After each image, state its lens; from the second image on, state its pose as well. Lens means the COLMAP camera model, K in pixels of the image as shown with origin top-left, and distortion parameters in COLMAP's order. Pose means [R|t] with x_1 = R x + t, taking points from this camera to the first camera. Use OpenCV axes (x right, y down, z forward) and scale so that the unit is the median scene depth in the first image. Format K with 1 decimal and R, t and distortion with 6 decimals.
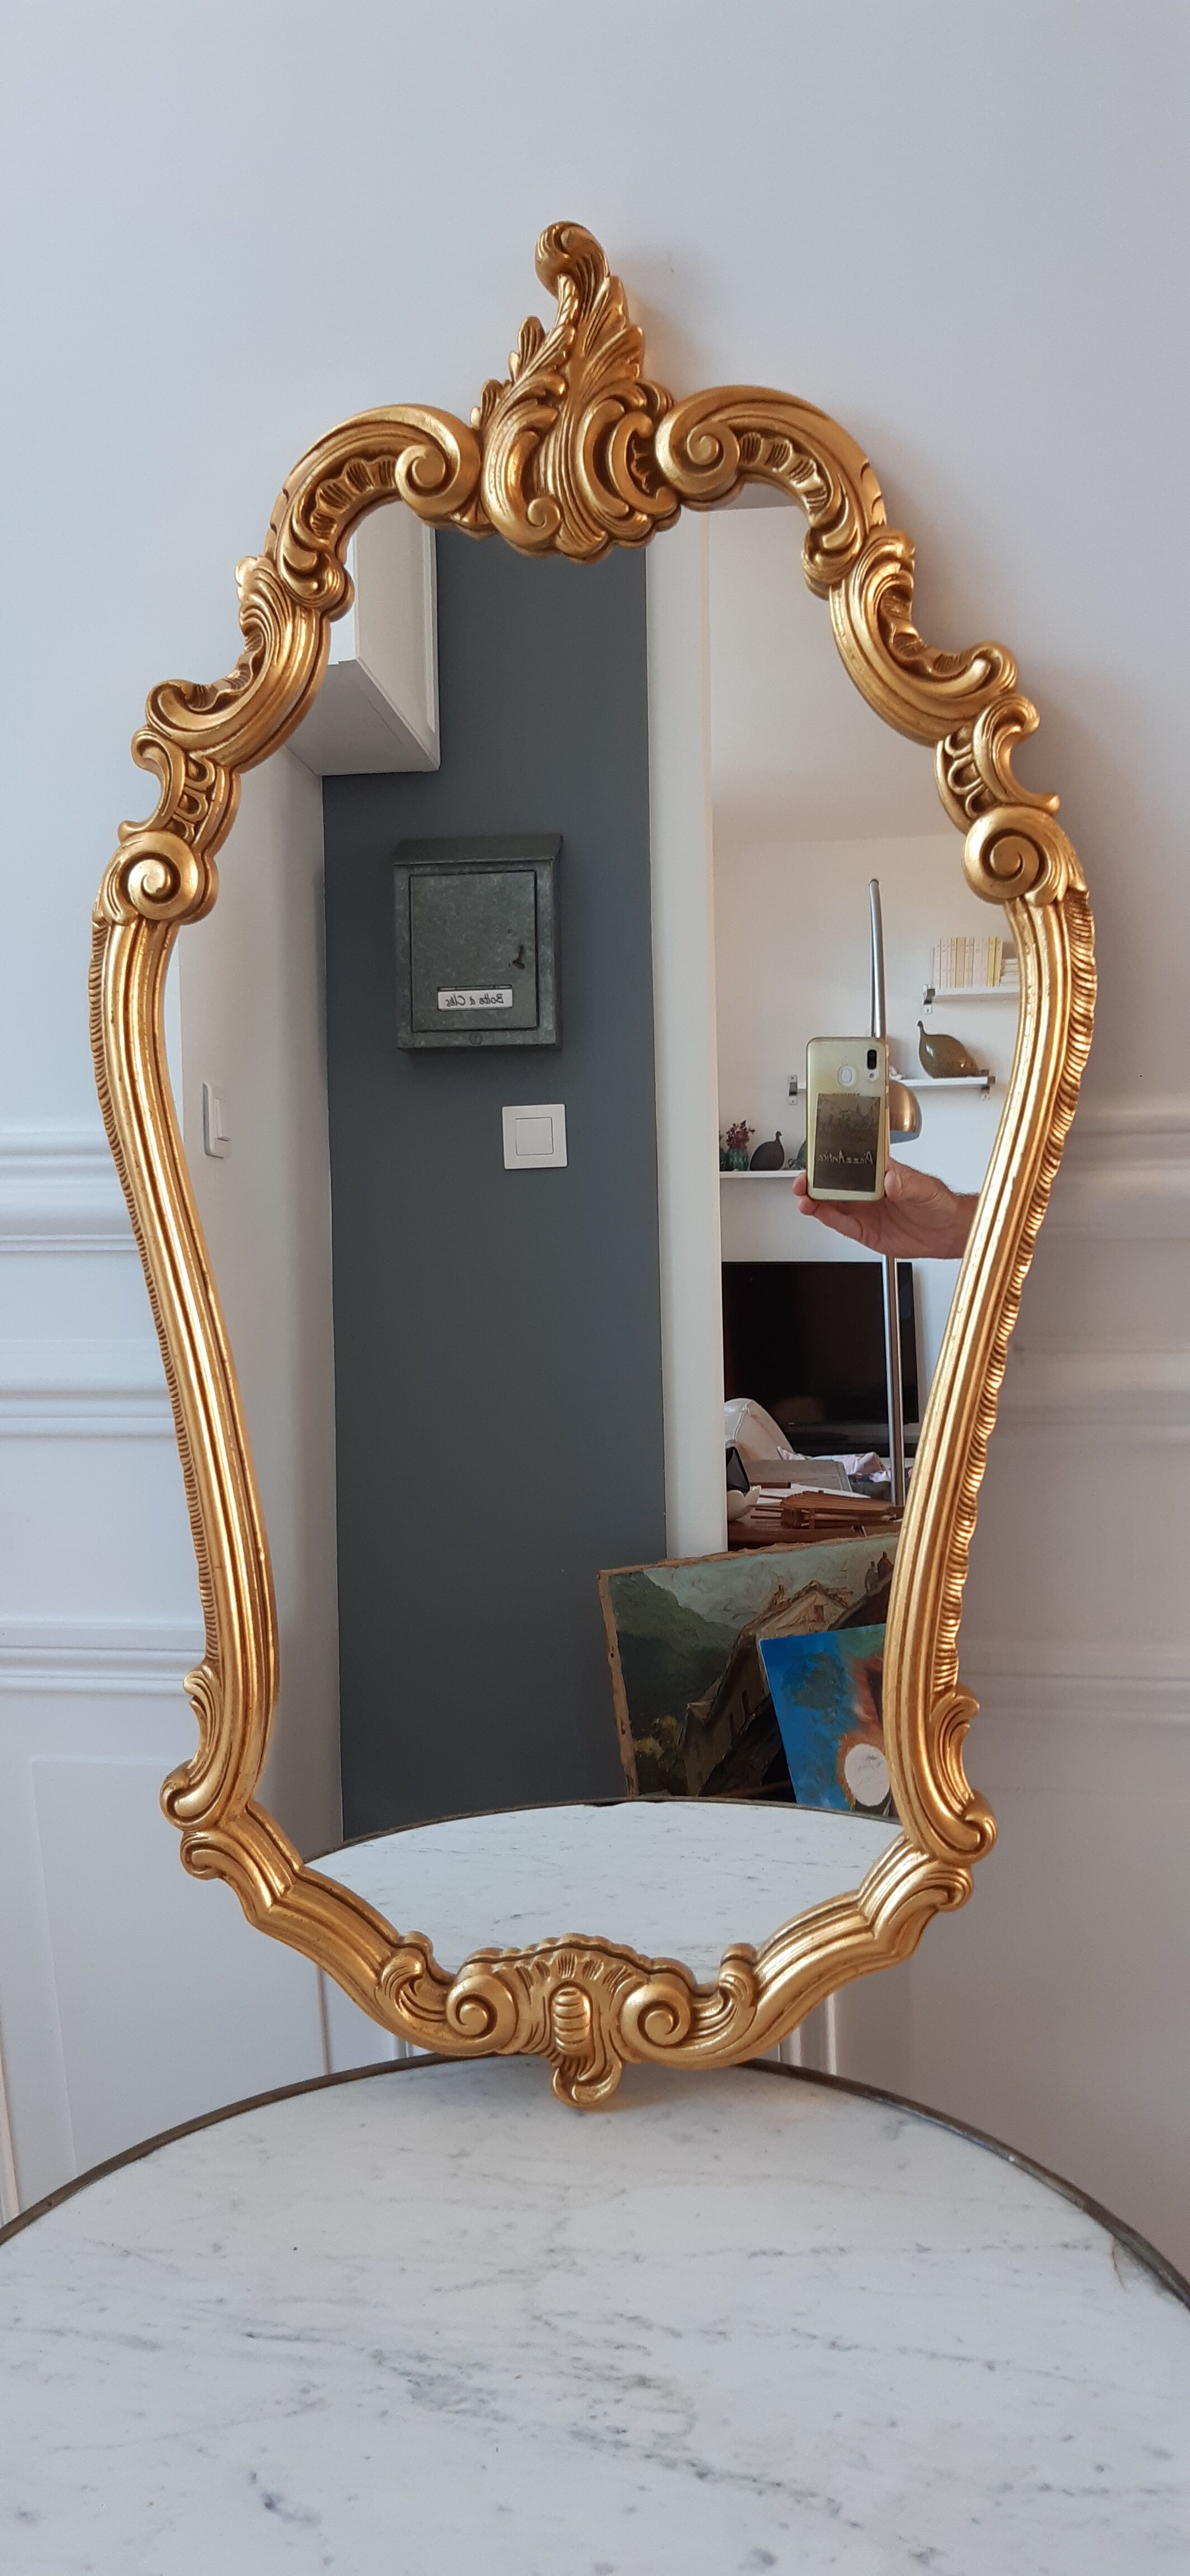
lens RADIAL K [[1960.5, 0, 590.5], [0, 1960.5, 1272.9], [0, 0, 1]] dist [0.048821, -0.118901]
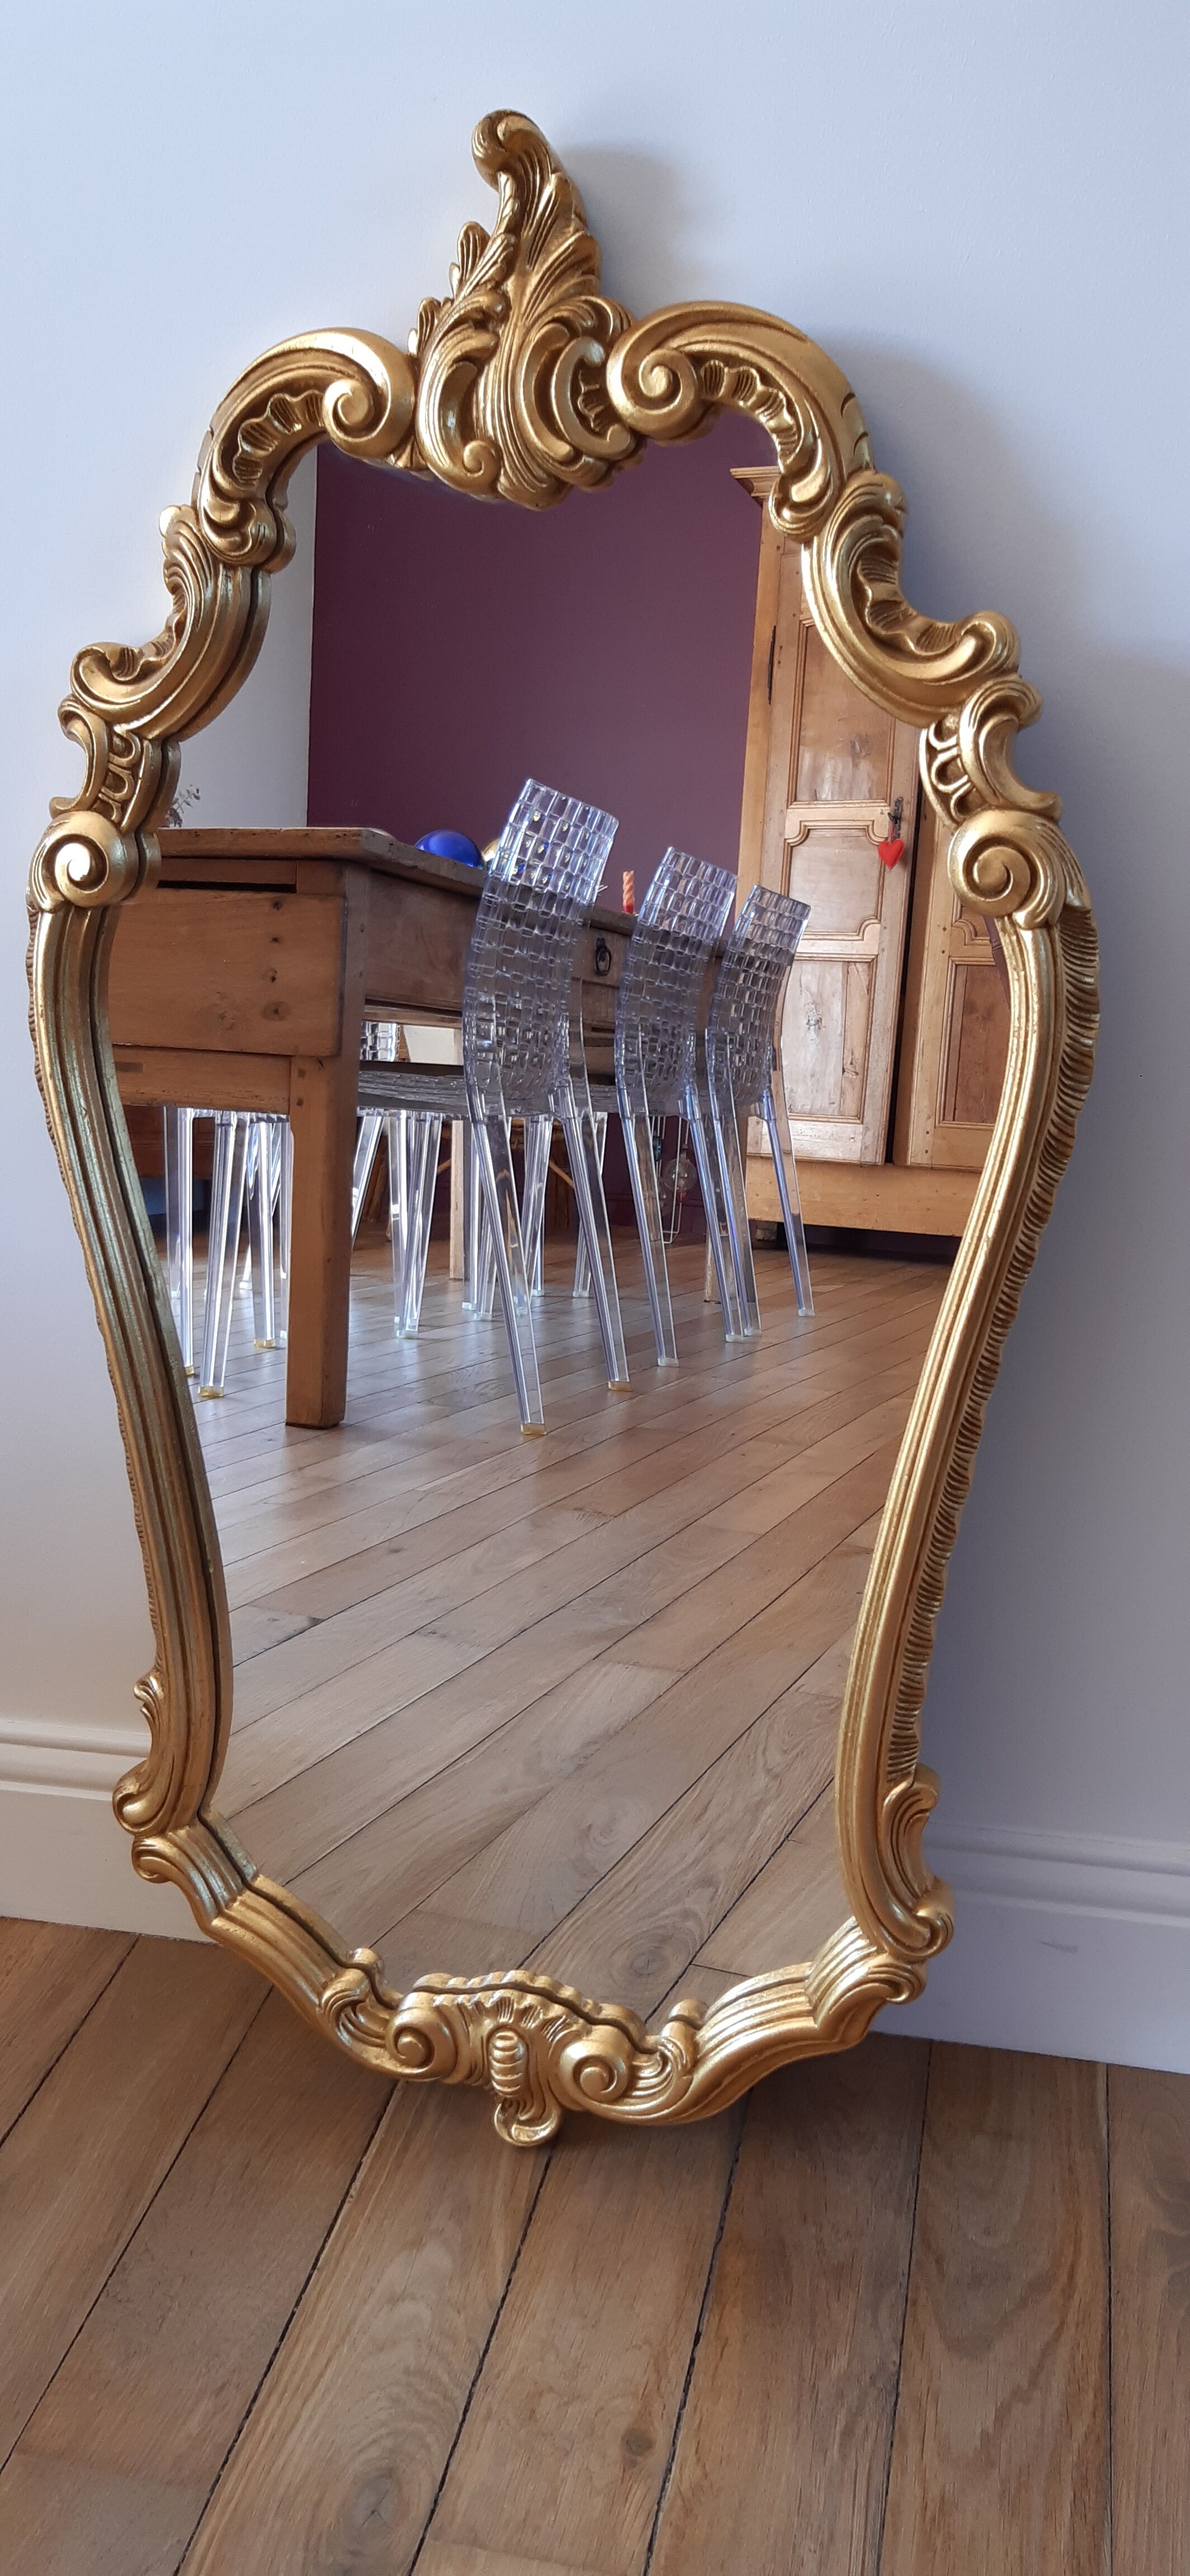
lens RADIAL K [[1960.5, 0, 605.9], [0, 1960.5, 1258.5], [0, 0, 1]] dist [0.048821, -0.118901]
pose [[0.988119, 0.043847, -0.147300, 0.172891], [-0.026736, 0.992866, 0.116198, -0.133861], [0.151344, -0.110879, 0.982243, 0.108632]]
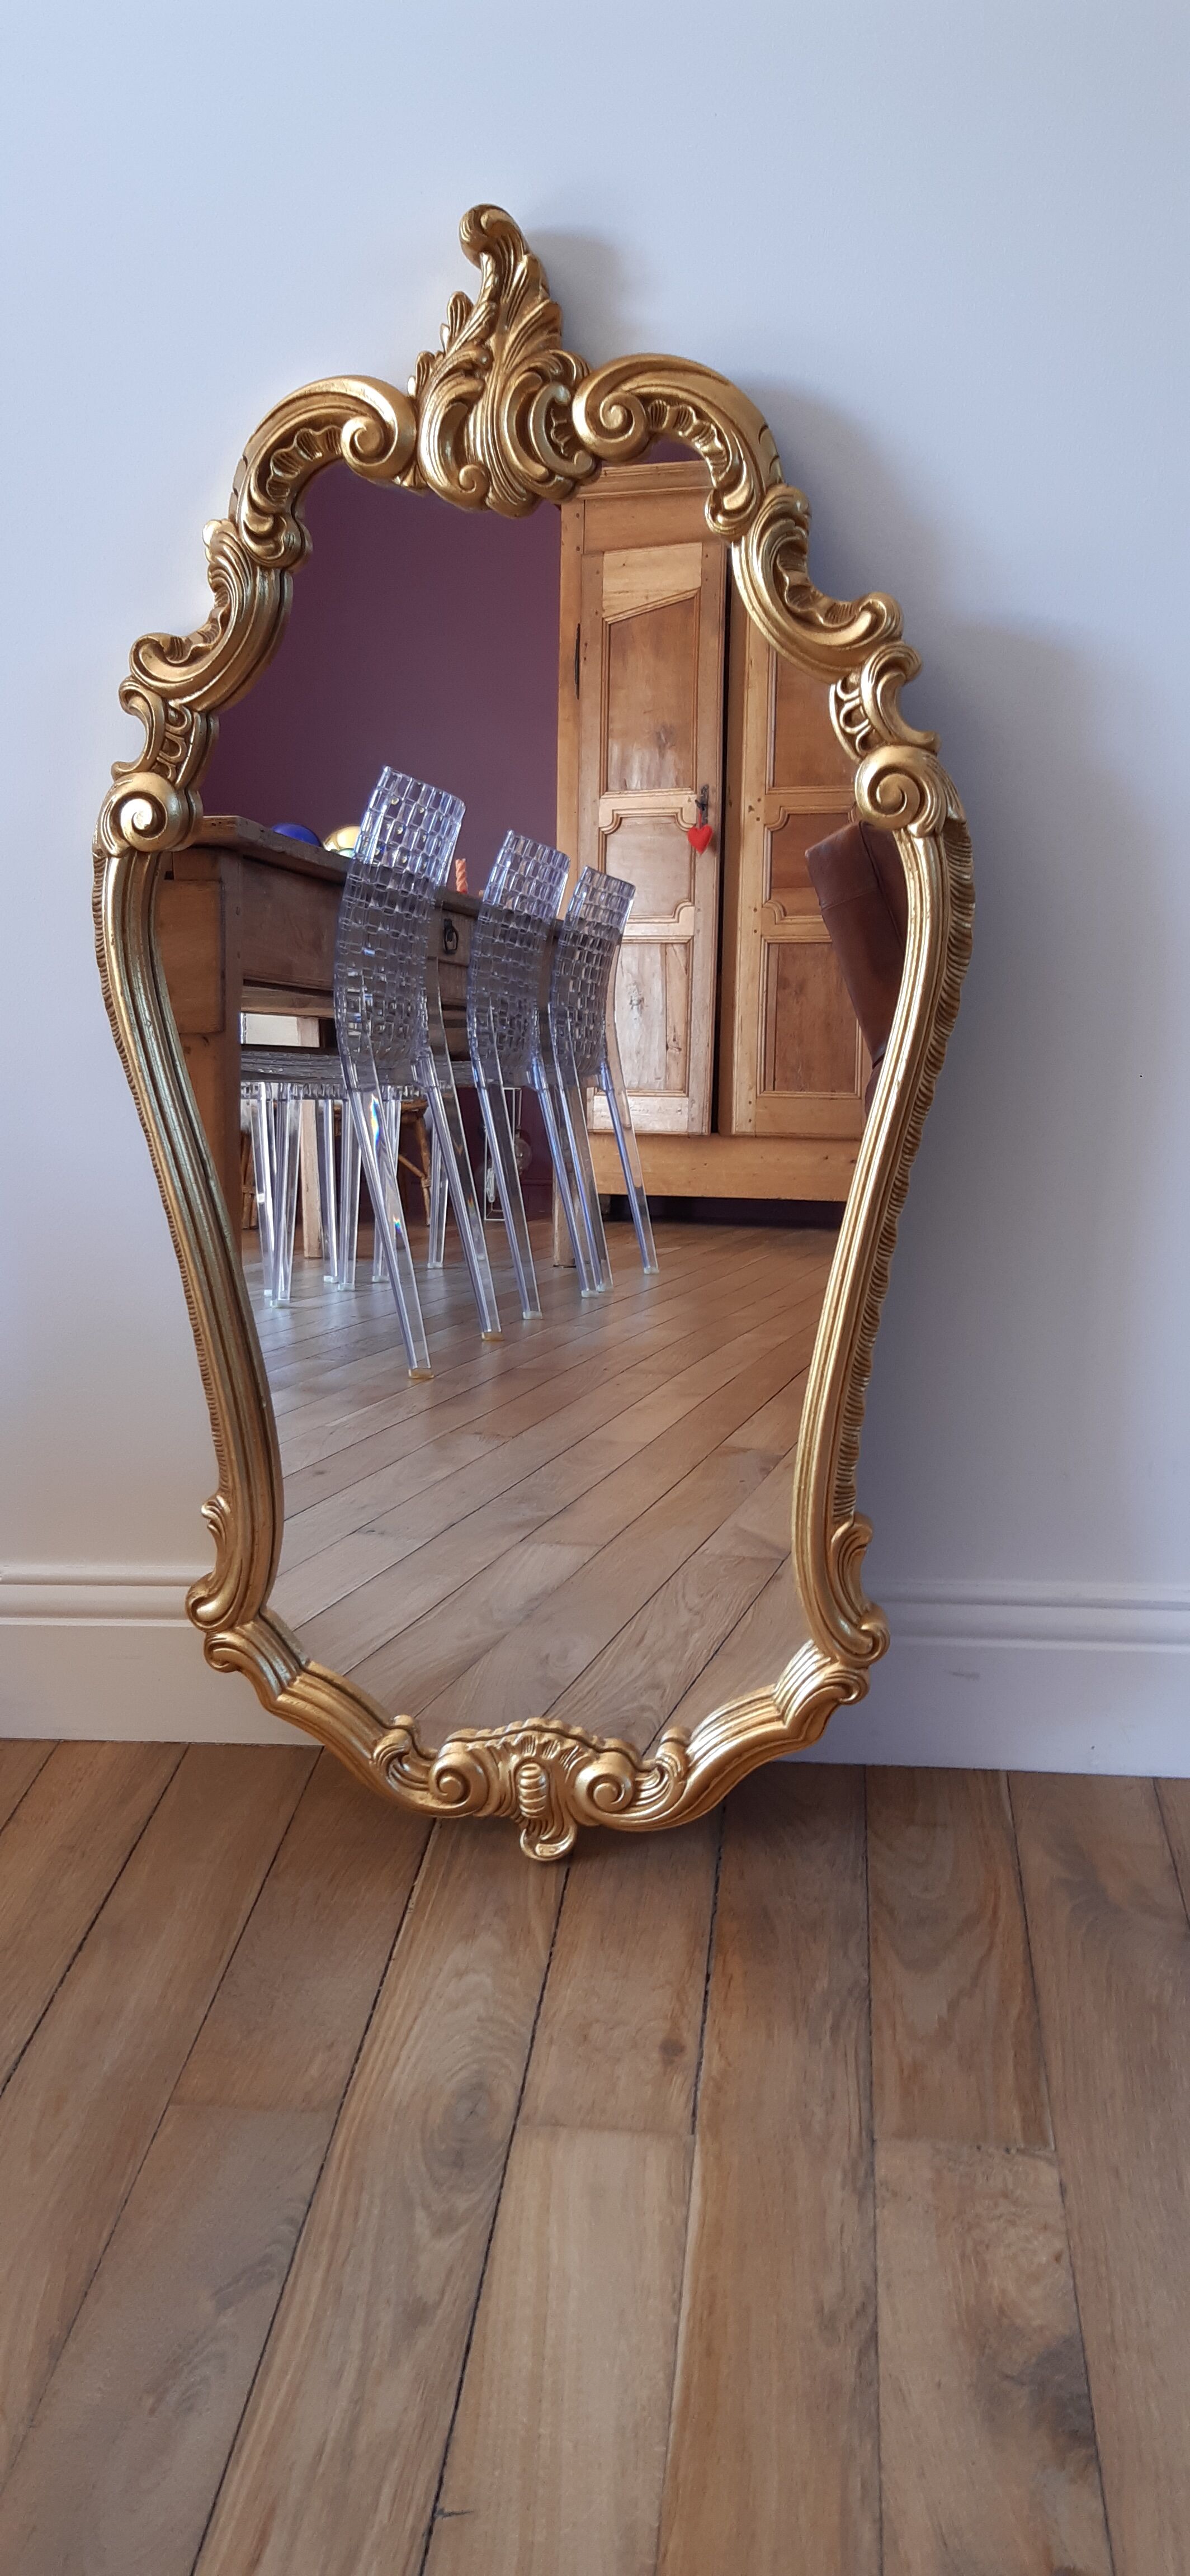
lens RADIAL K [[1960.5, 0, 599.2], [0, 1960.5, 1266.9], [0, 0, 1]] dist [0.048821, -0.118901]
pose [[0.998502, -0.006375, -0.054347, 0.102216], [0.012800, 0.992847, 0.118706, -0.076464], [0.053202, -0.119224, 0.991441, -0.139212]]
